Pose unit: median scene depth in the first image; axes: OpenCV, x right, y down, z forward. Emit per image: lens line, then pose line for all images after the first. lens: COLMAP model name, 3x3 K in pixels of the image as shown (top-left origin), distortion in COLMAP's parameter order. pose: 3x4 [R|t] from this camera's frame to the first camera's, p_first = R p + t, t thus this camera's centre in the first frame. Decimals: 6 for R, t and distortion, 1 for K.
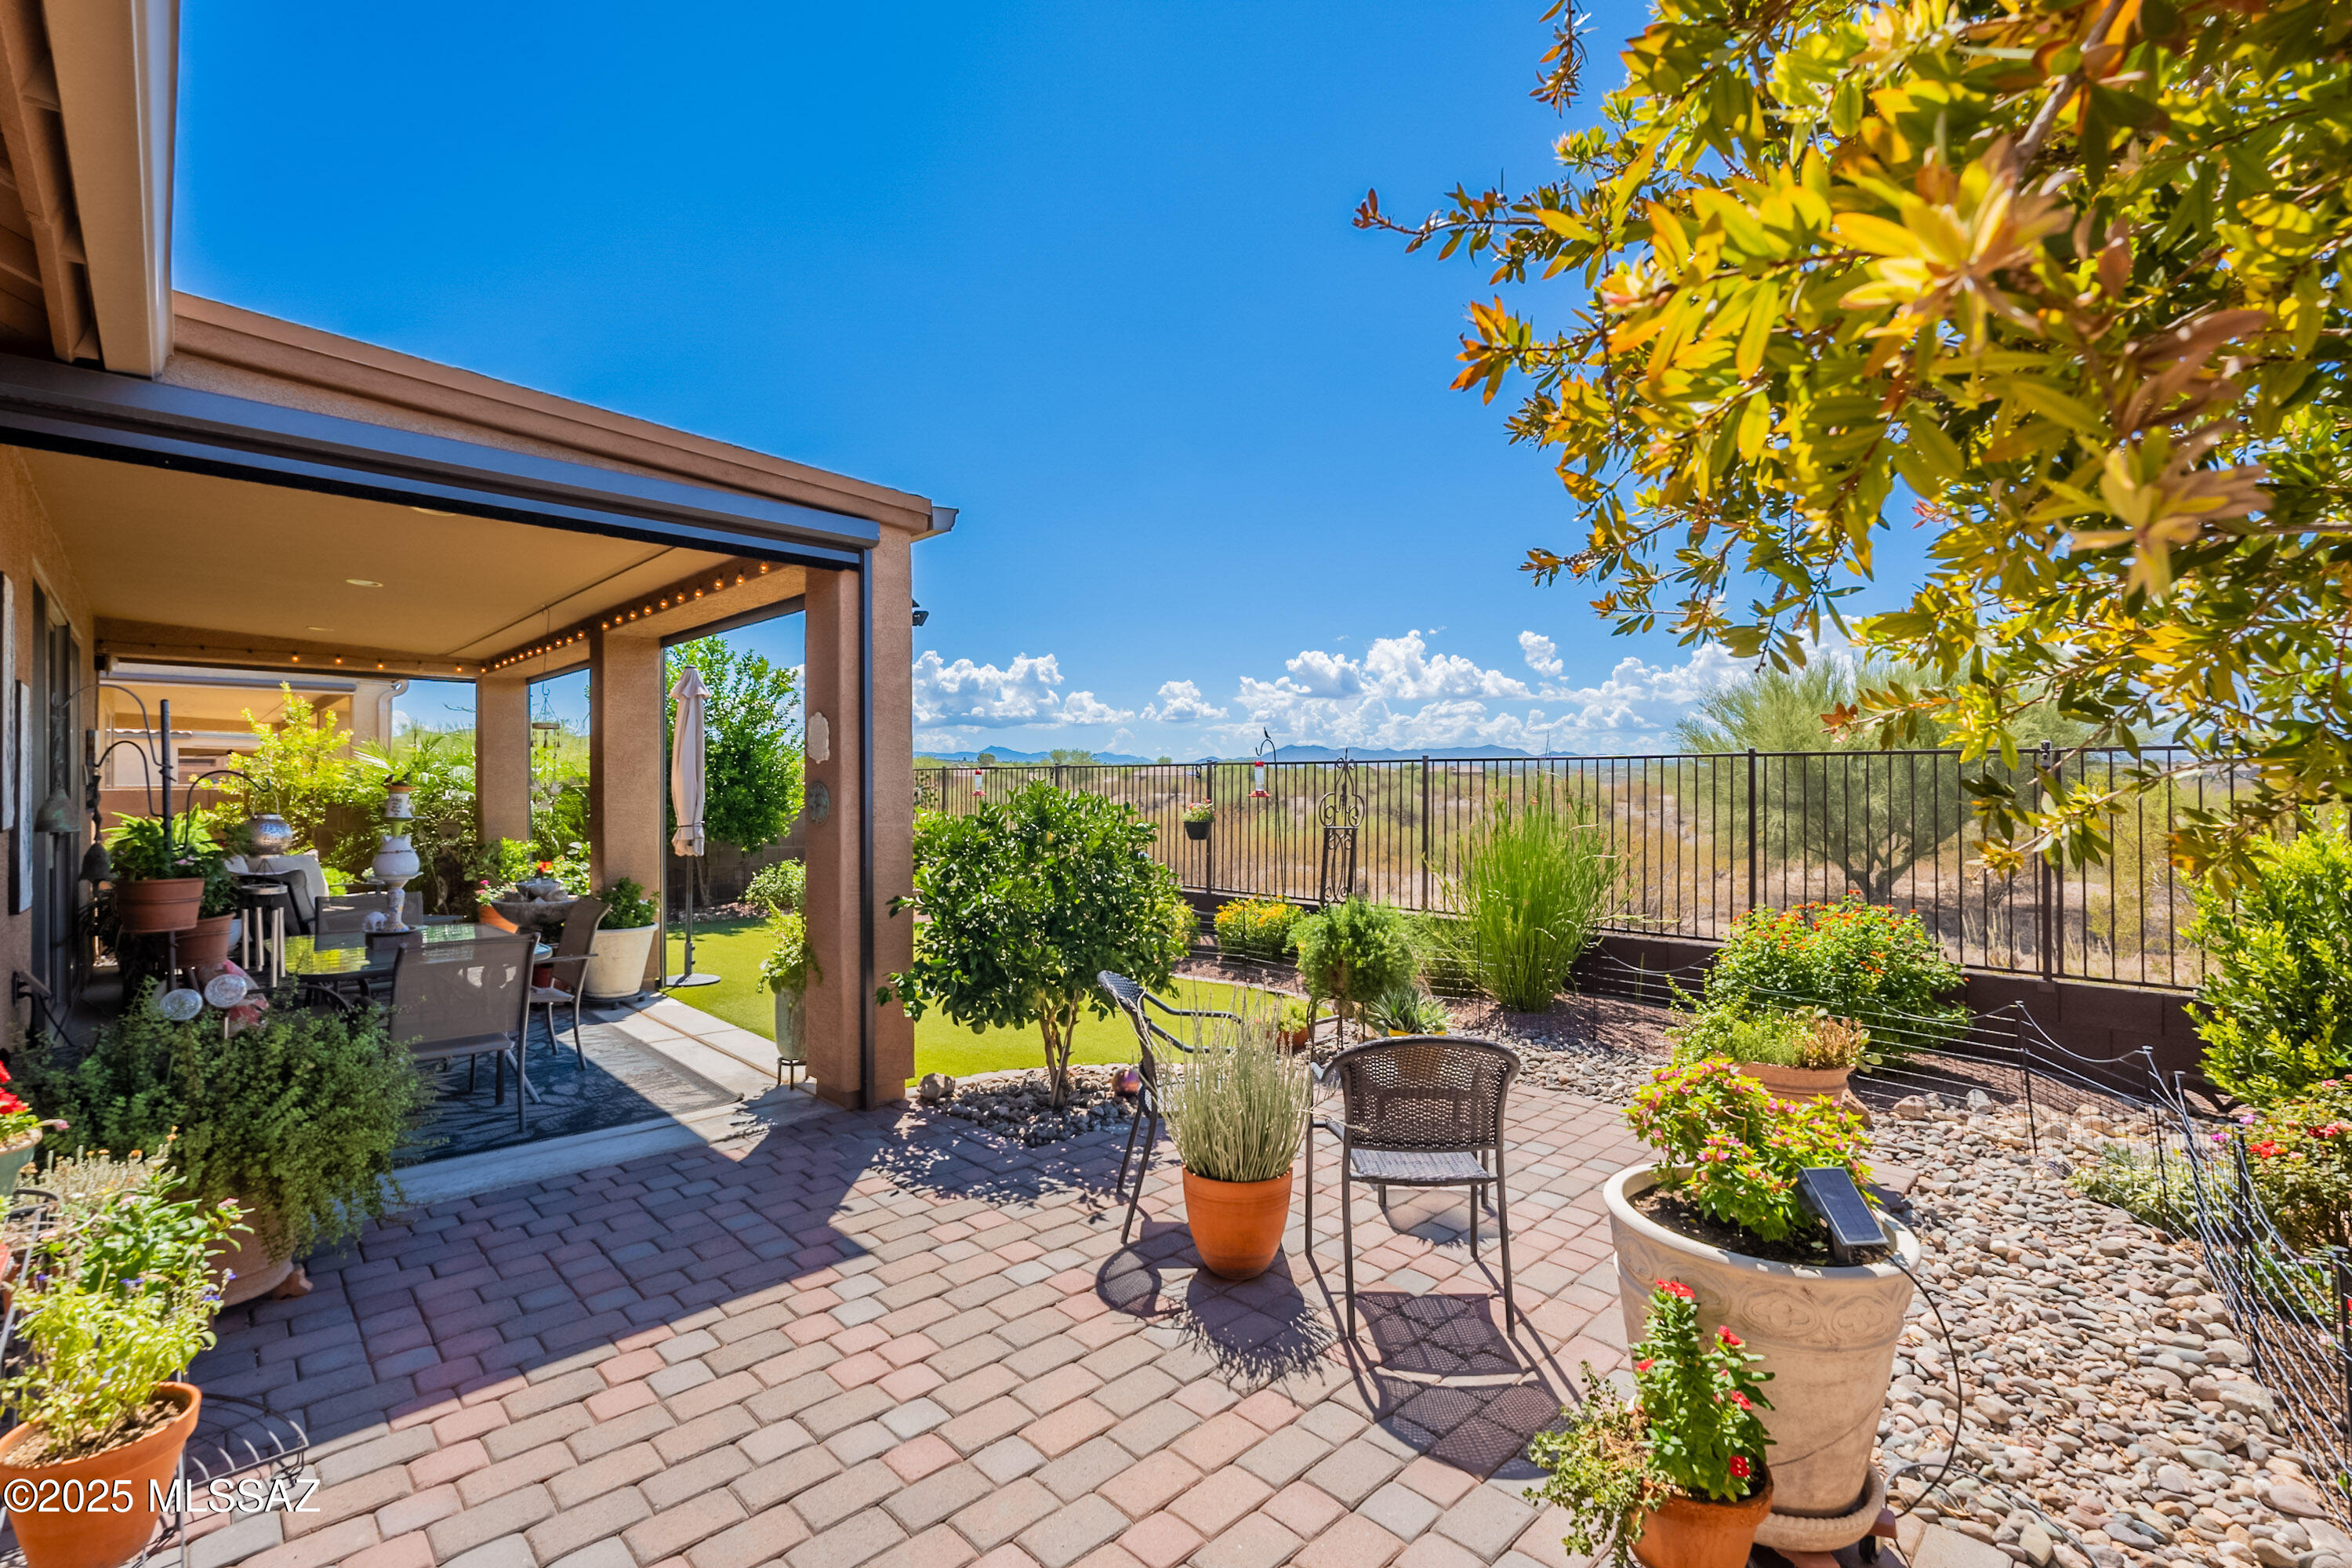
lens RADIAL K [[1038.7, 0, 1160.2], [0, 1038.7, 787.4], [0, 0, 1]] dist [0.000873, 0.000101]
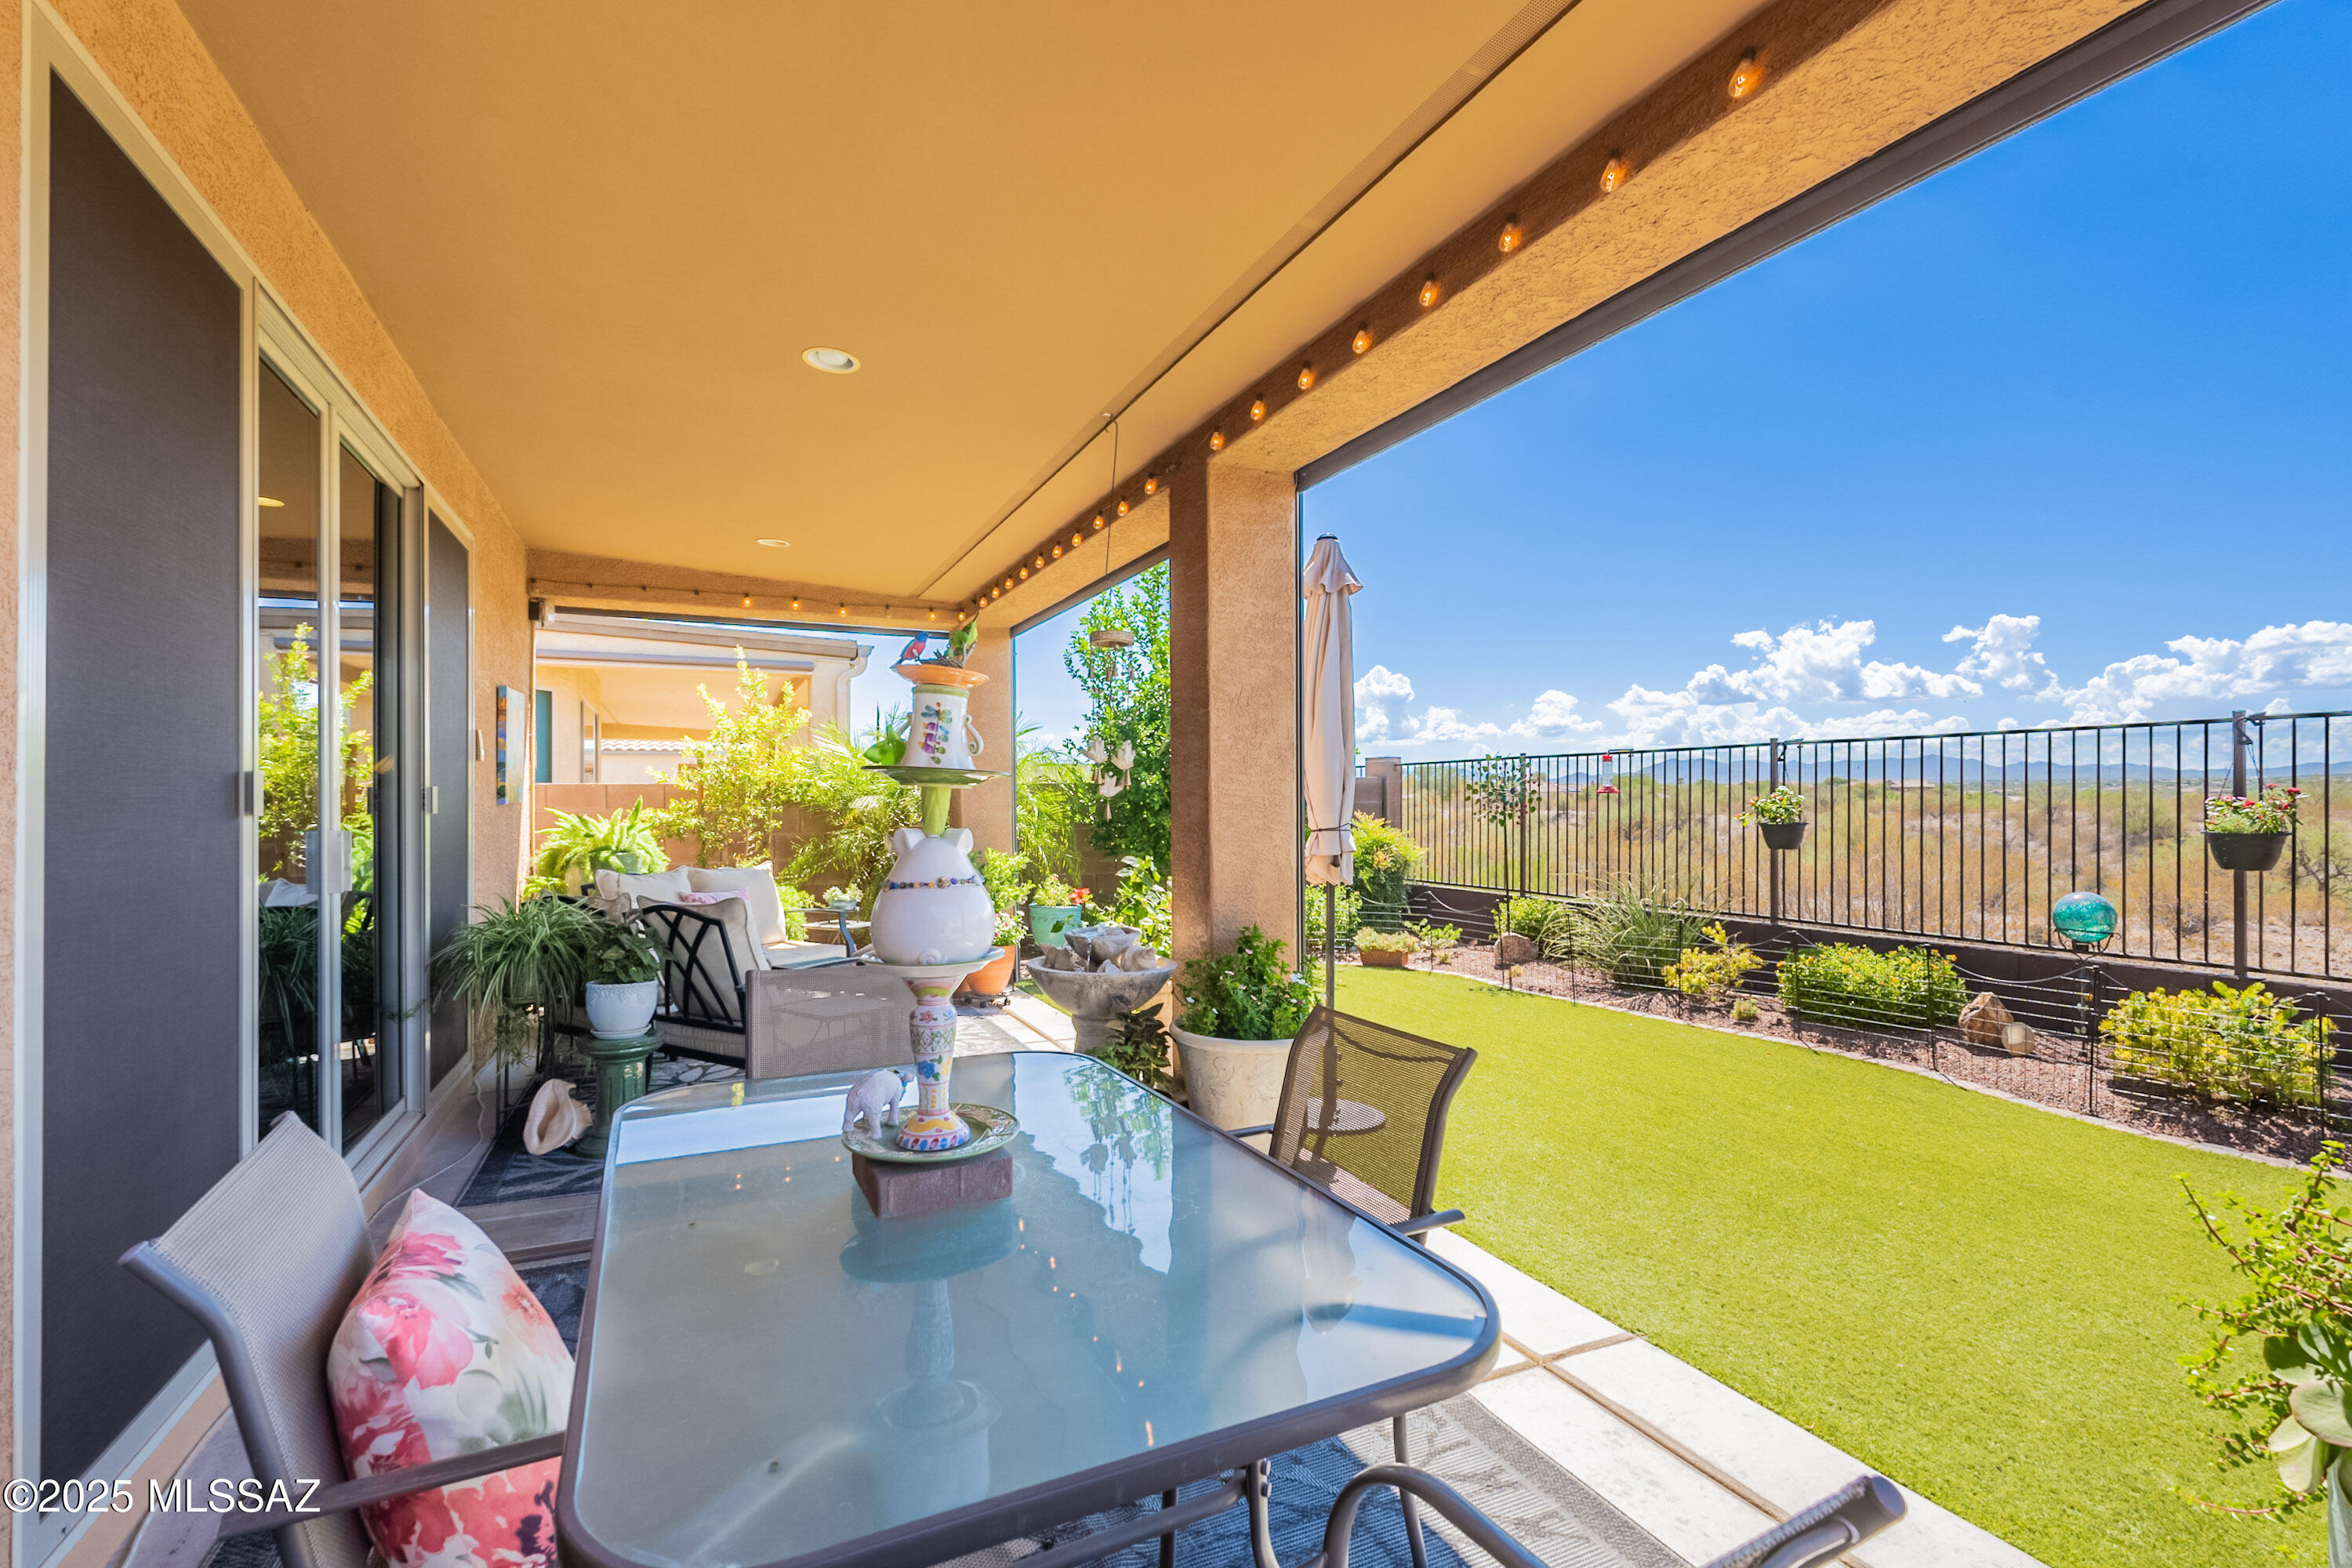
lens RADIAL K [[1038.7, 0, 1166.3], [0, 1038.7, 804.7], [0, 0, 1]] dist [0.000873, 0.000101]
pose [[0.945941, -0.000849, -0.324337, -0.286398], [0.000787, 1.000000, -0.000322, 0.019039], [0.324338, 0.000049, 0.945941, 0.366677]]
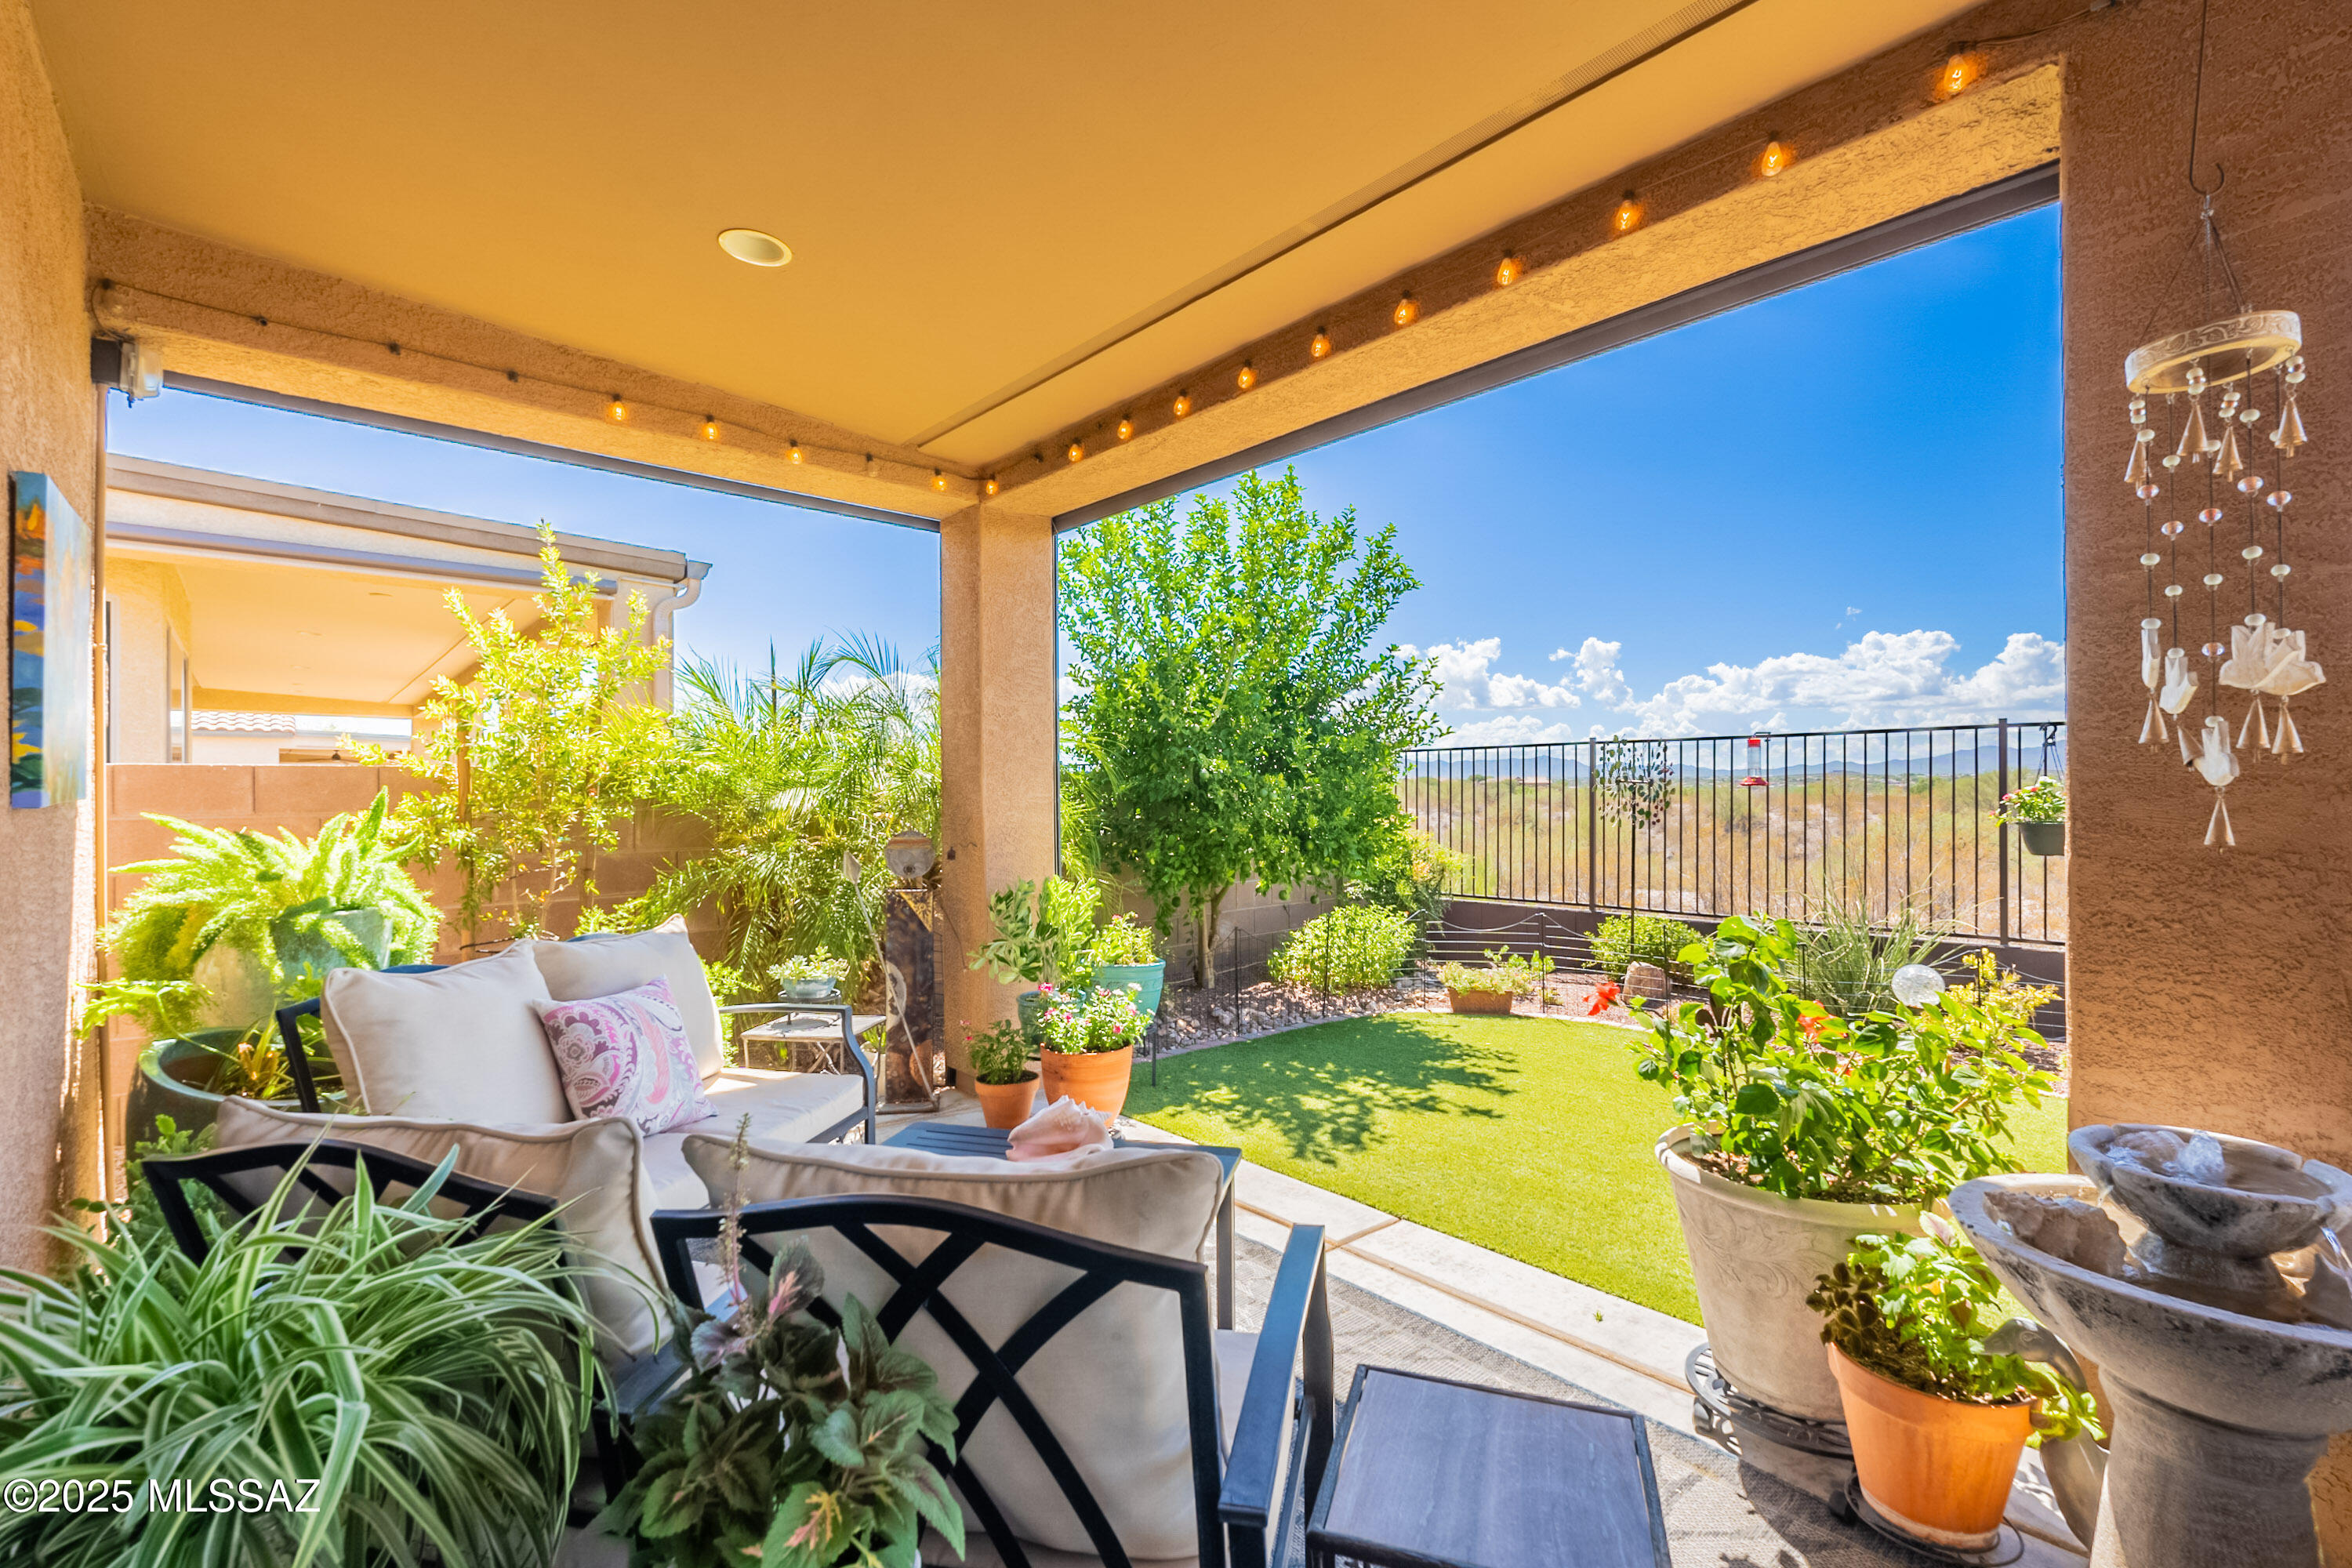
lens RADIAL K [[1038.7, 0, 1176.4], [0, 1038.7, 795.4], [0, 0, 1]] dist [0.000873, 0.000101]
pose [[0.999224, -0.002877, -0.039275, -0.568502], [0.002727, 0.999989, -0.003886, 0.017363], [0.039286, 0.003776, 0.999221, 0.581665]]
